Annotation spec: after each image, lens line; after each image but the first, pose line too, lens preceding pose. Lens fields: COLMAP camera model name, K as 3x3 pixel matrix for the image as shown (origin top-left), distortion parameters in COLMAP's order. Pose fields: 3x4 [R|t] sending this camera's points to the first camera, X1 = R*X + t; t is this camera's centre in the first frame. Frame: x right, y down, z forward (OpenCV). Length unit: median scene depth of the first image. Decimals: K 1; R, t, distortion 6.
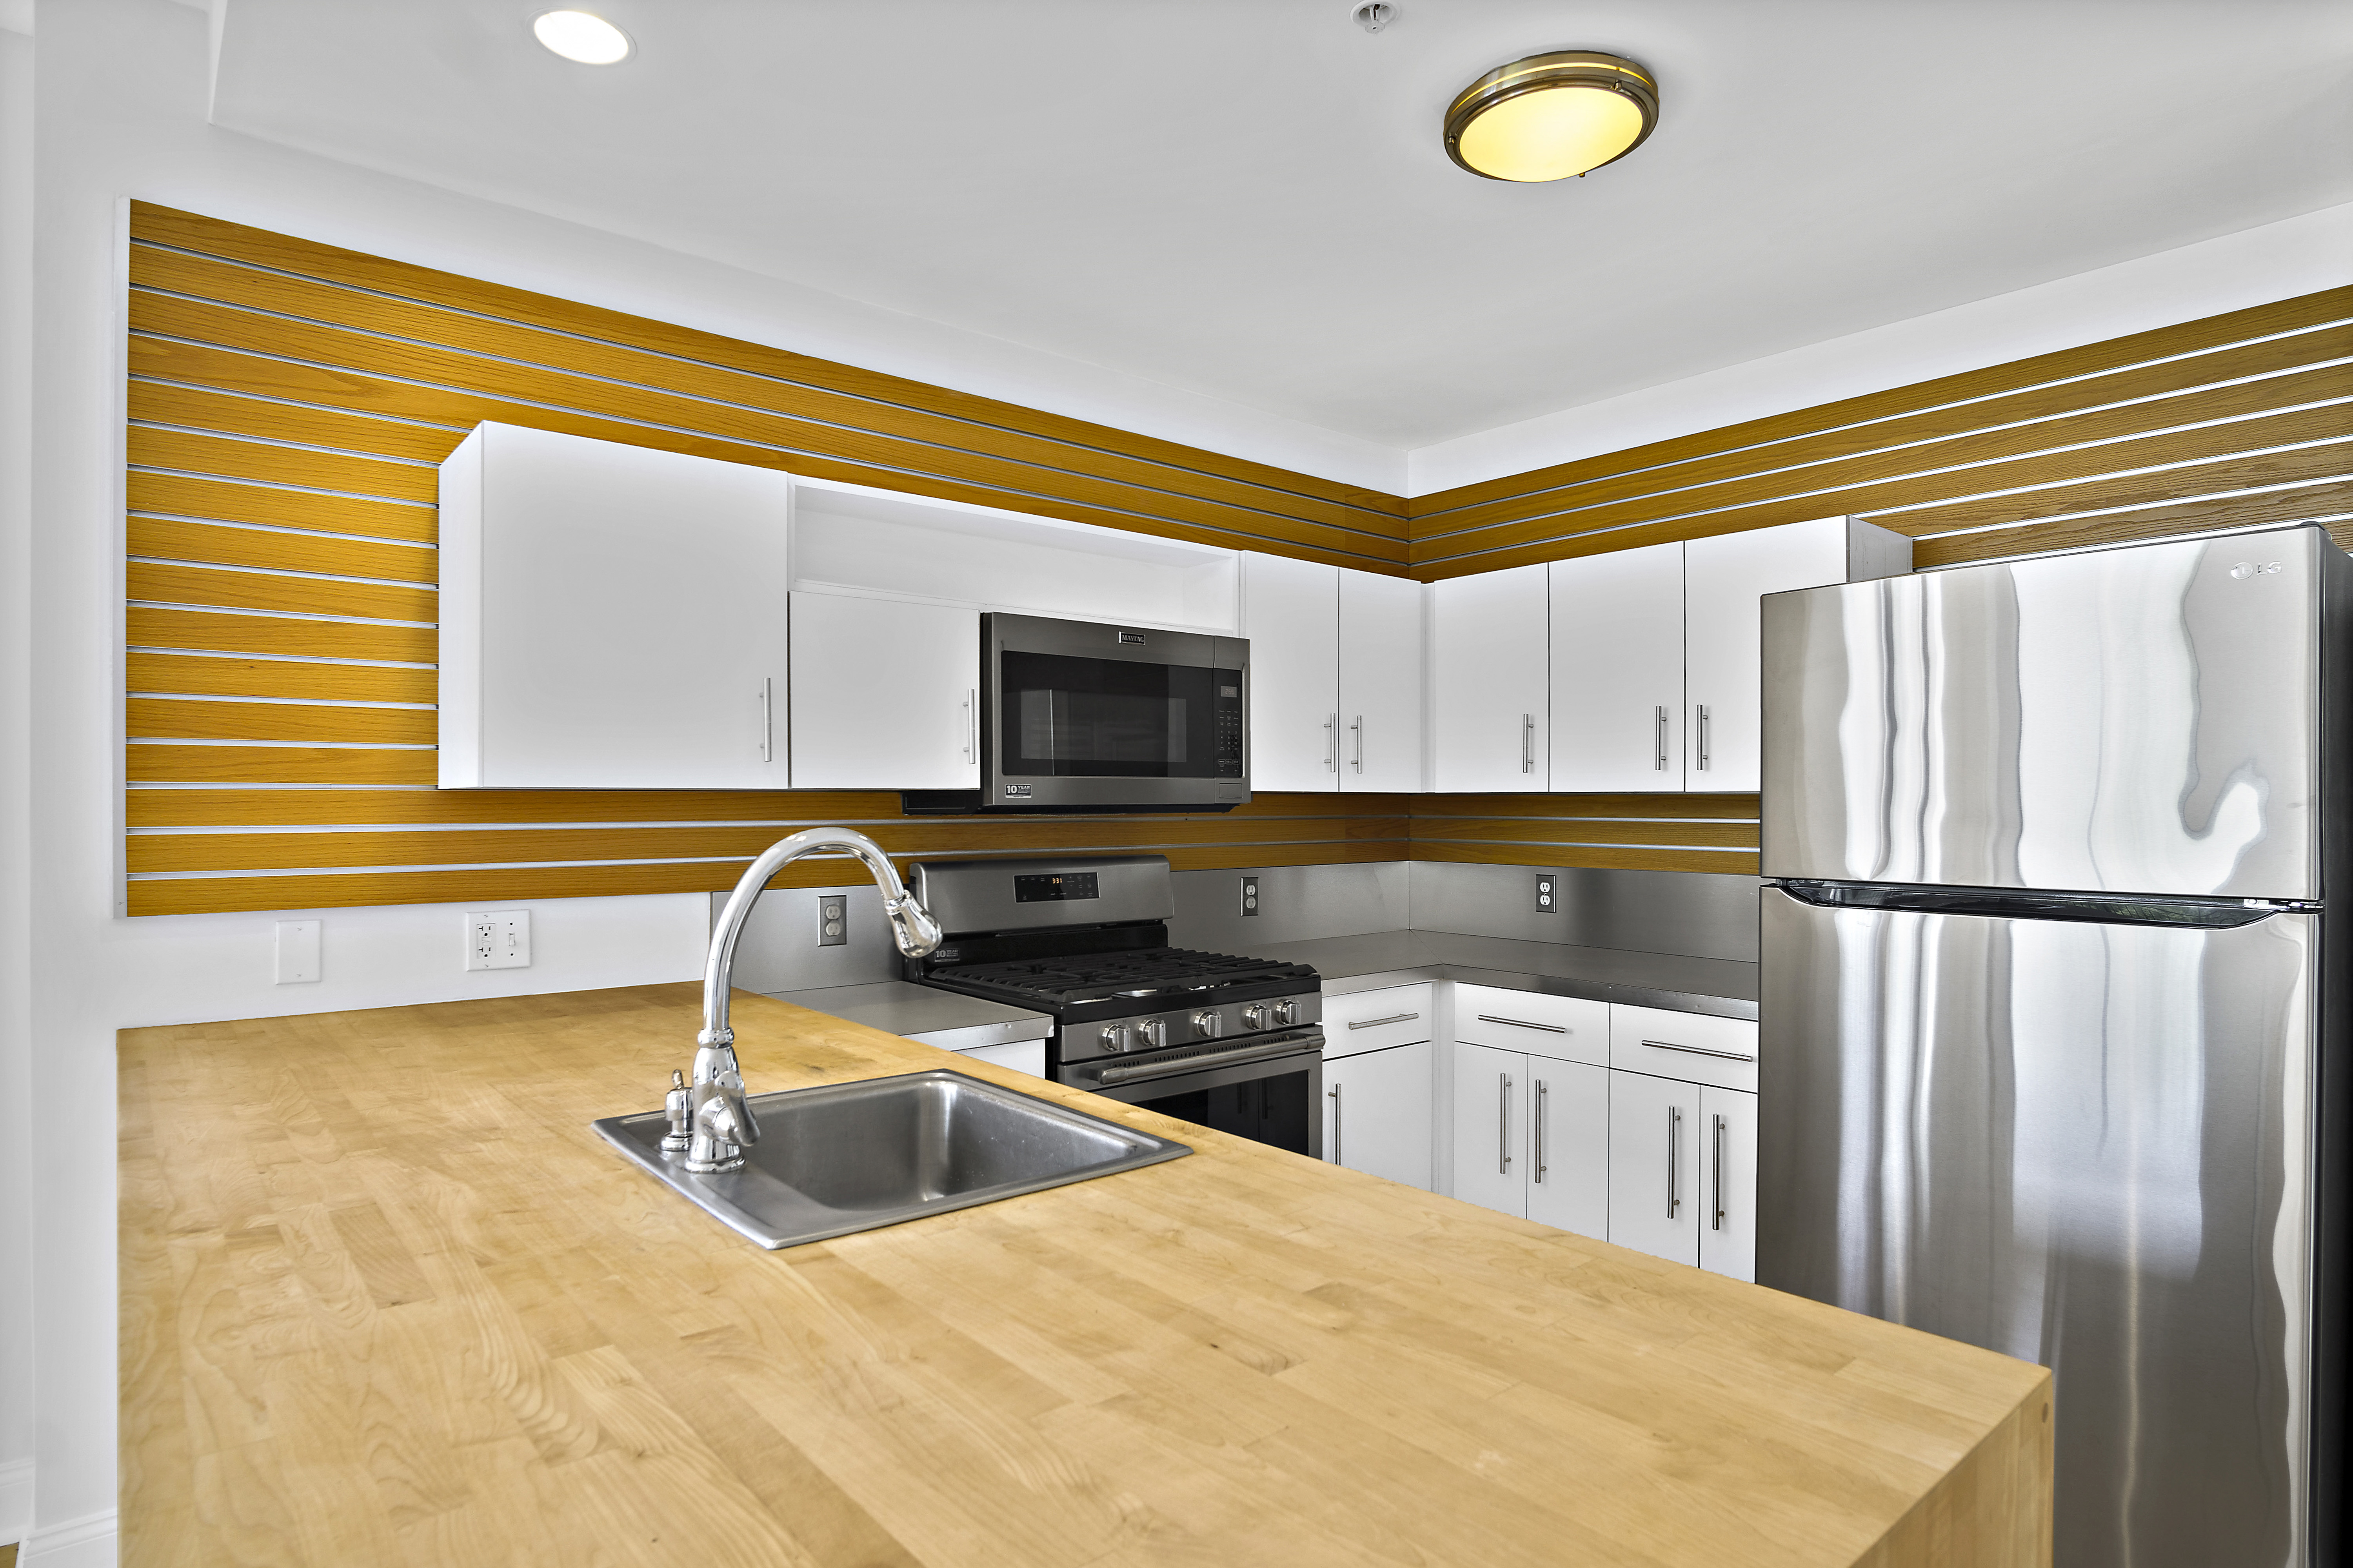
lens RADIAL K [[1297.7, 0, 1176.5], [0, 1297.7, 784.0], [0, 0, 1]] dist [-0.027525, 0.000380]
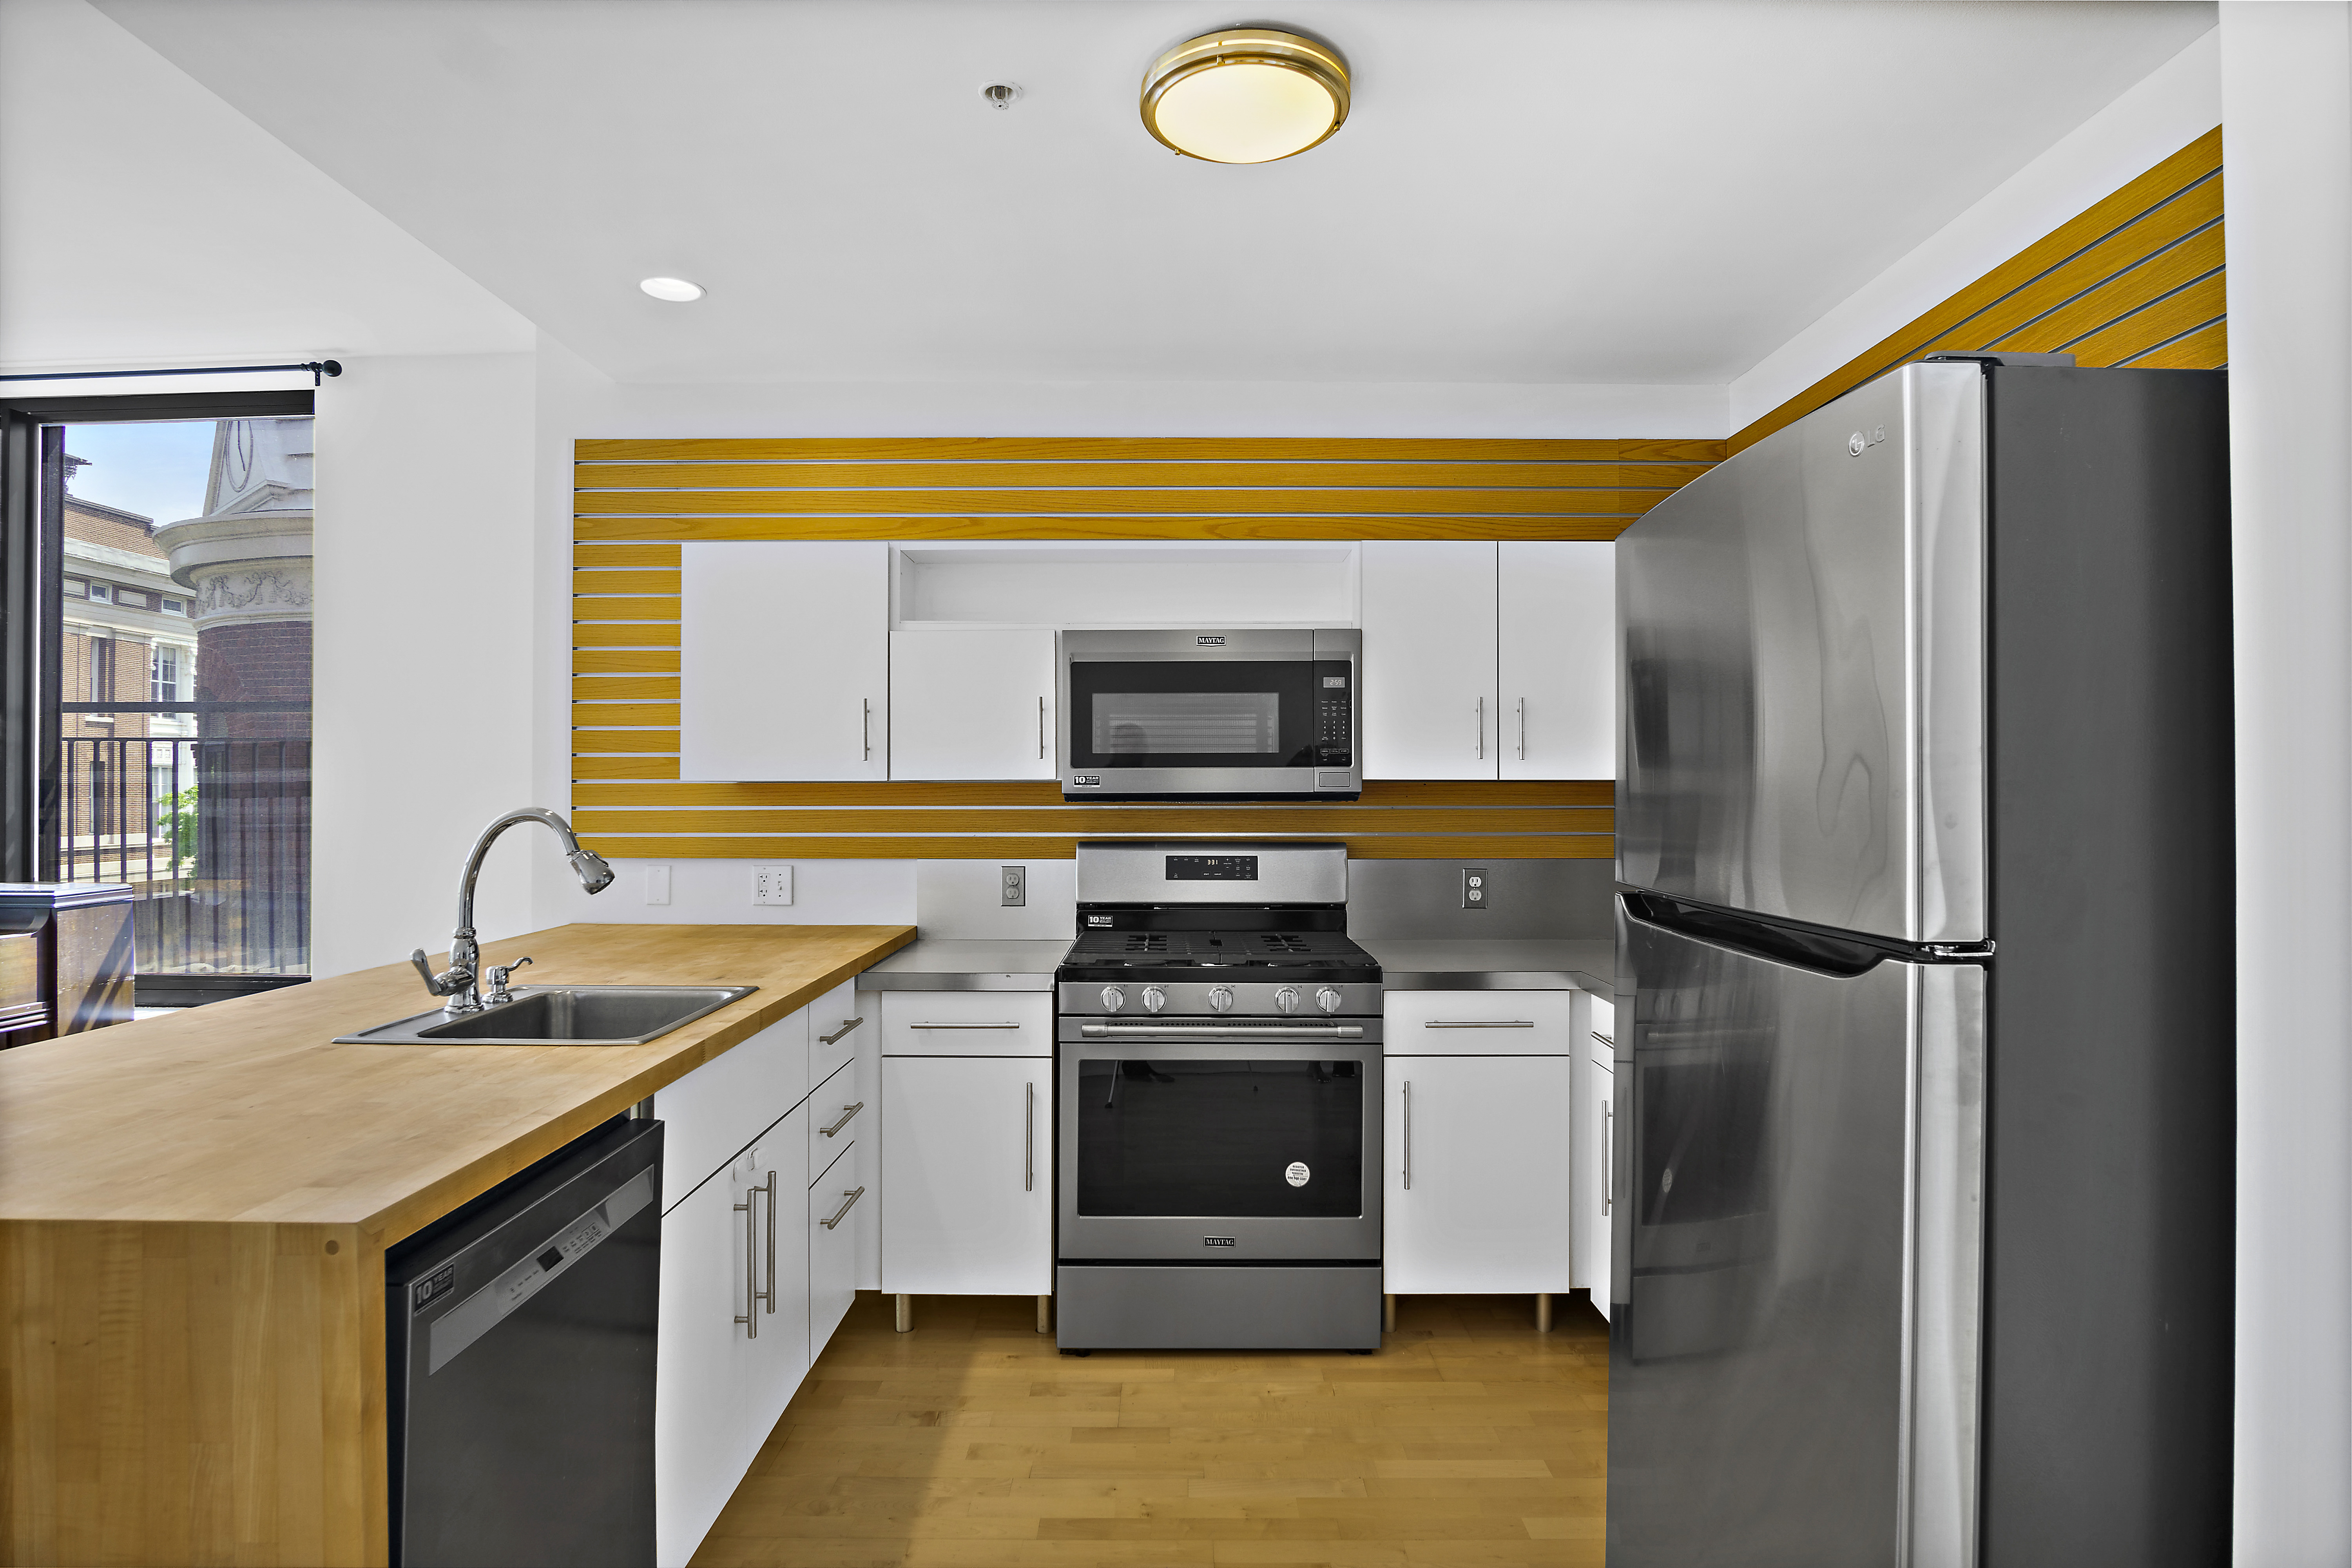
lens RADIAL K [[1255.5, 0, 1173.5], [0, 1255.5, 781.4], [0, 0, 1]] dist [-0.034354, 0.010660]
pose [[0.761375, -0.008791, -0.648252, 0.597107], [0.009604, 0.999951, -0.002280, 0.008092], [0.648240, -0.004490, 0.761423, 0.168850]]
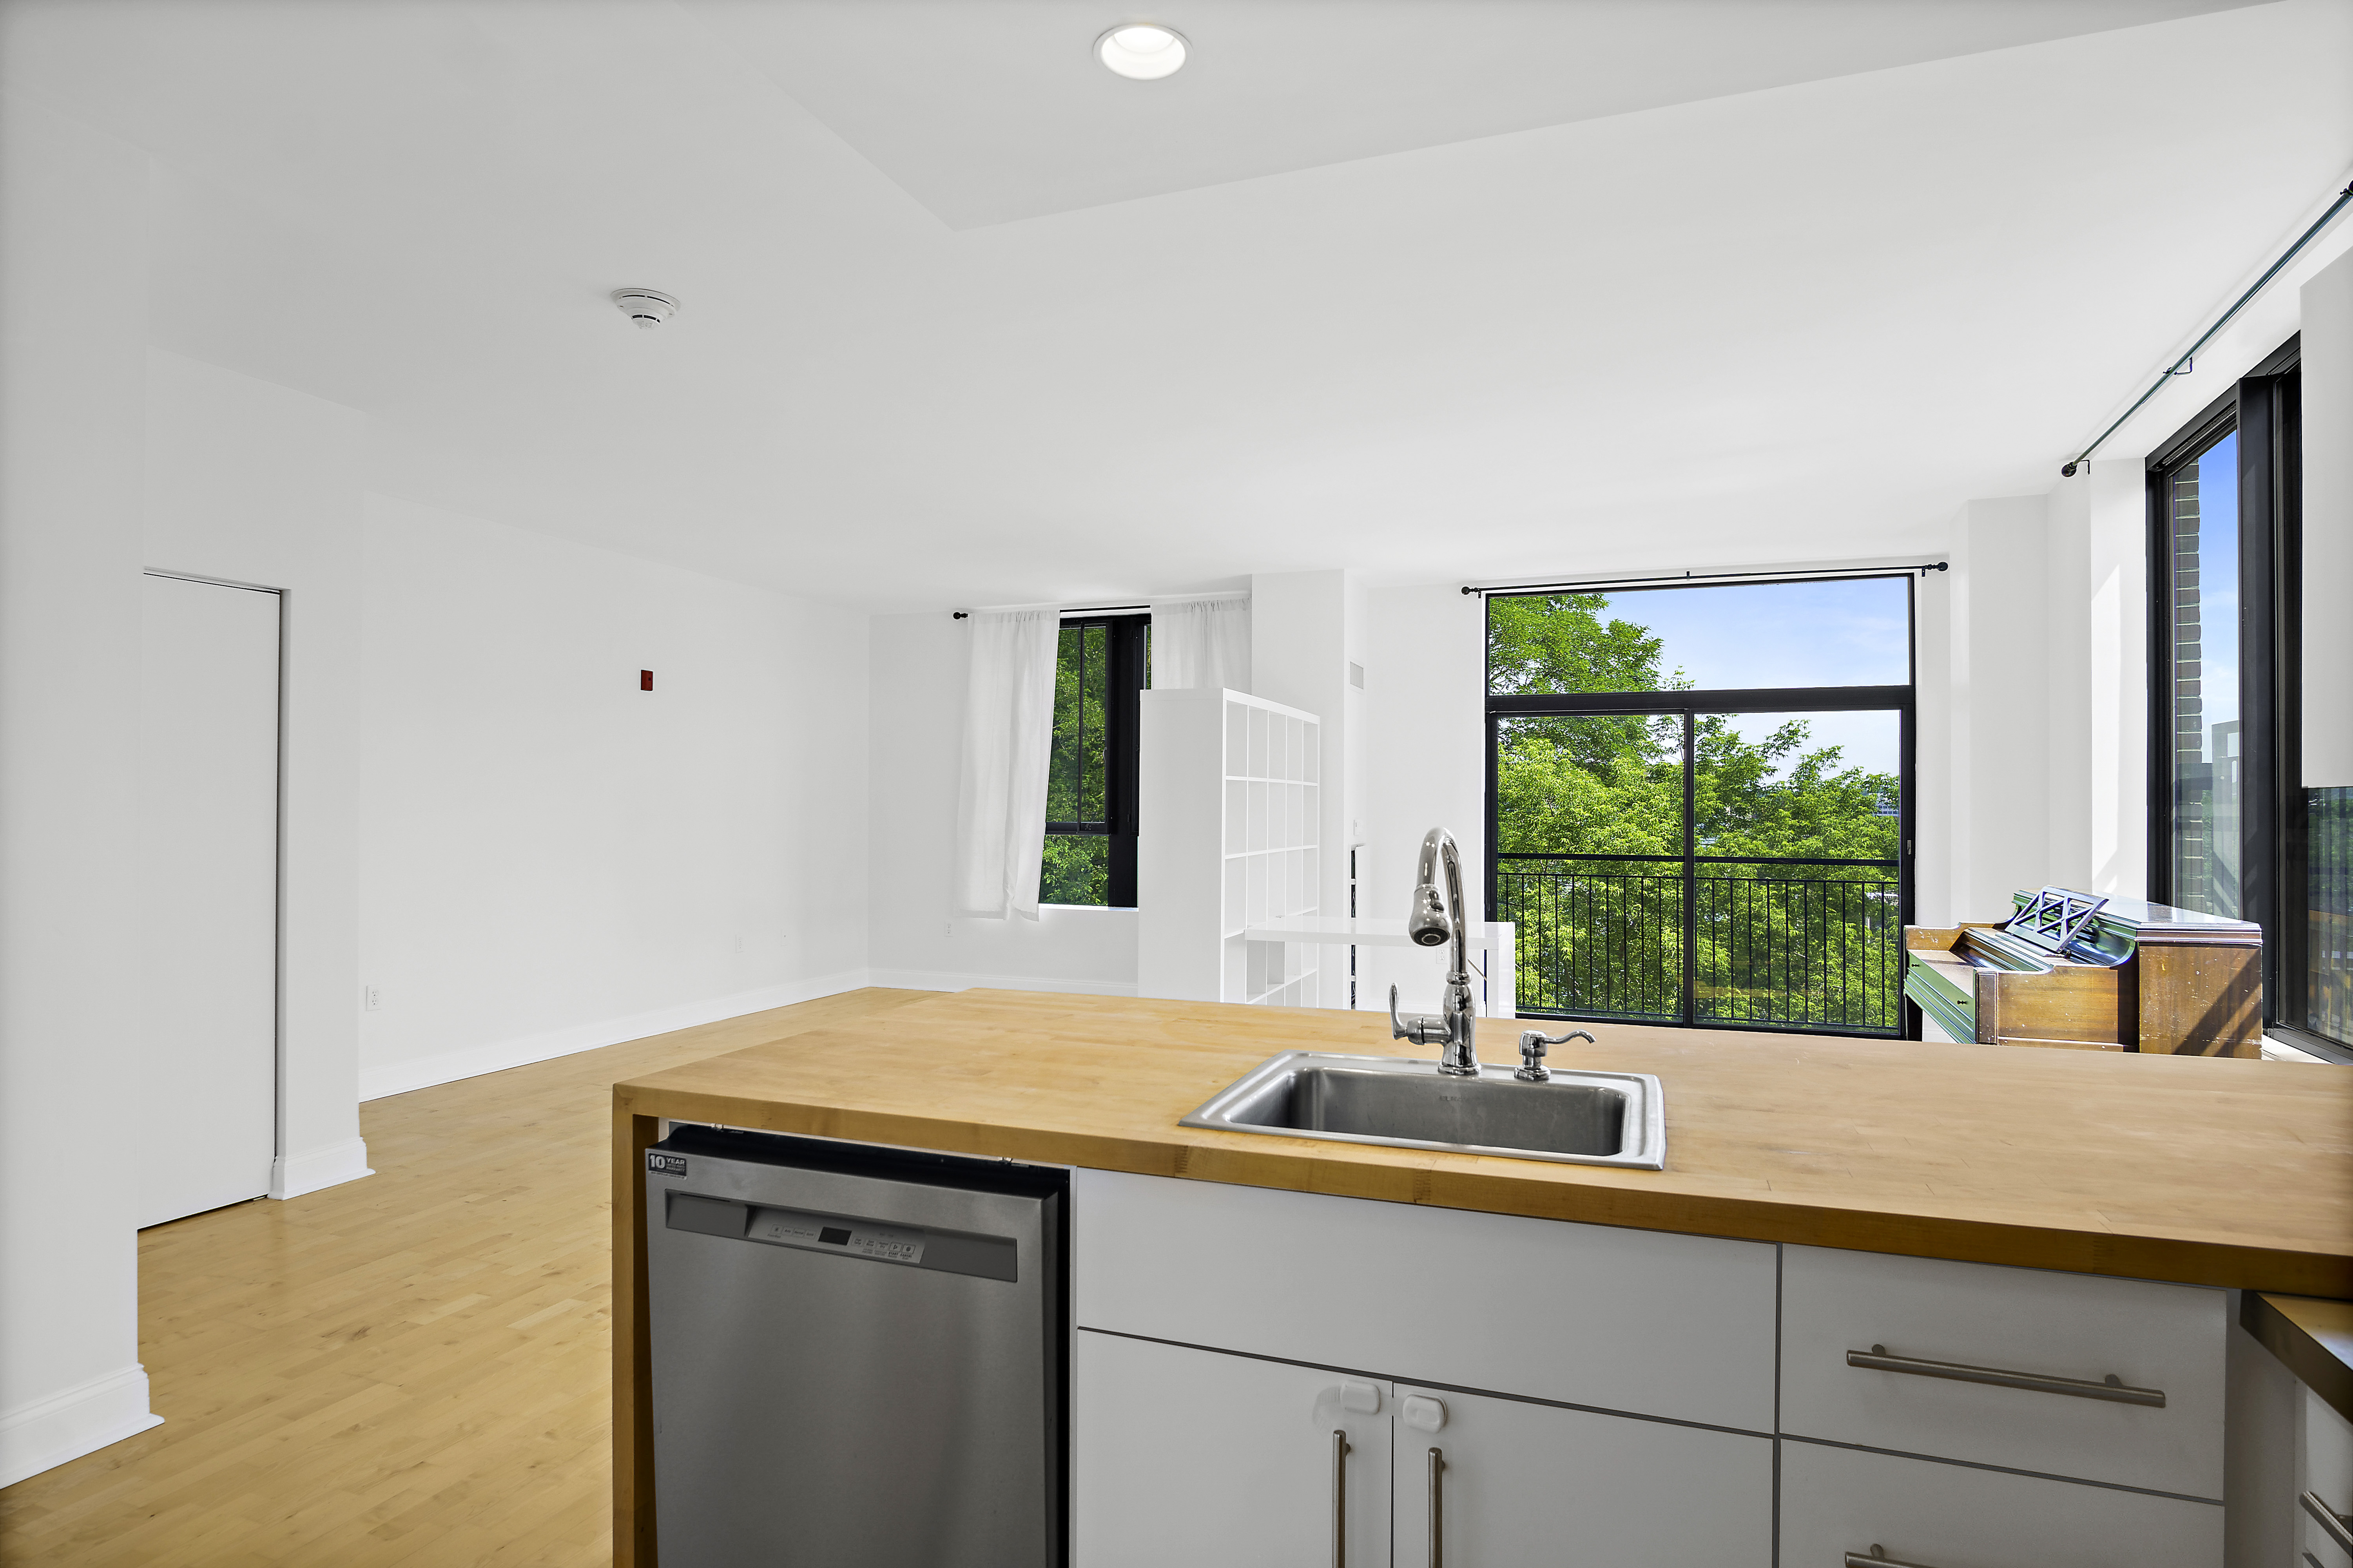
lens RADIAL K [[1264.9, 0, 1183.1], [0, 1264.9, 799.2], [0, 0, 1]] dist [-0.033511, 0.009175]
pose [[-0.872073, -0.010506, -0.489262, 0.243547], [-0.002692, 0.999857, -0.016672, 0.014784], [0.489368, -0.013222, -0.871977, 0.887586]]
